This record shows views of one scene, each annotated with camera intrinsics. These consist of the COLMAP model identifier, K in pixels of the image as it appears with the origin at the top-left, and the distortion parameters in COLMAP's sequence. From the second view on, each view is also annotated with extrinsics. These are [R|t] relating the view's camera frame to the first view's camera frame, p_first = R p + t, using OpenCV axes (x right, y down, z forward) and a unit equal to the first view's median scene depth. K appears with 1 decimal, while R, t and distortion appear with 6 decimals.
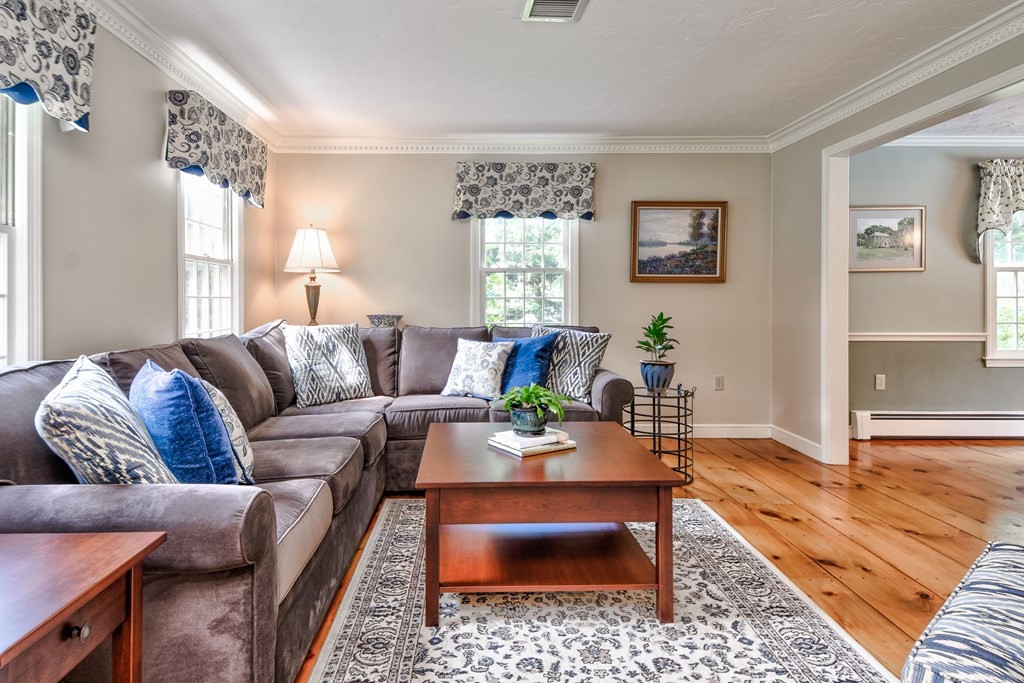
lens RADIAL K [[600.1, 0, 481.3], [0, 600.1, 302.8], [0, 0, 1]] dist [0.032934, -0.012075]
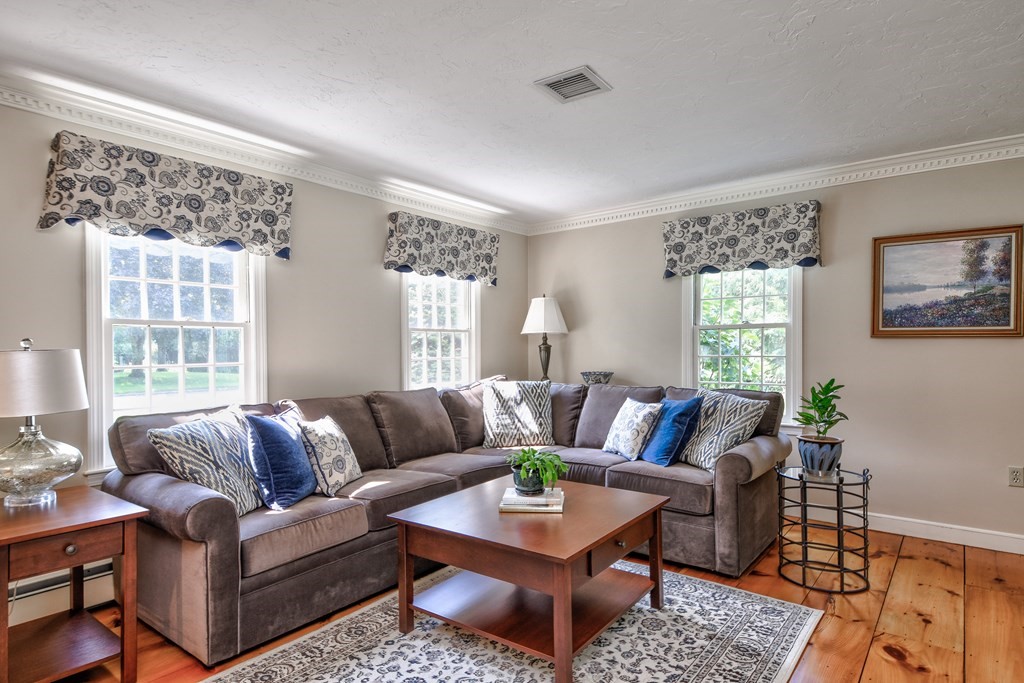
lens RADIAL K [[571.6, 0, 524.5], [0, 571.6, 355.6], [0, 0, 1]] dist [0.051077, -0.022803]
pose [[0.789760, 0.003339, -0.613407, 0.454869], [0.004359, 0.999929, 0.011056, -0.026986], [0.613400, -0.011405, 0.789690, 0.115874]]
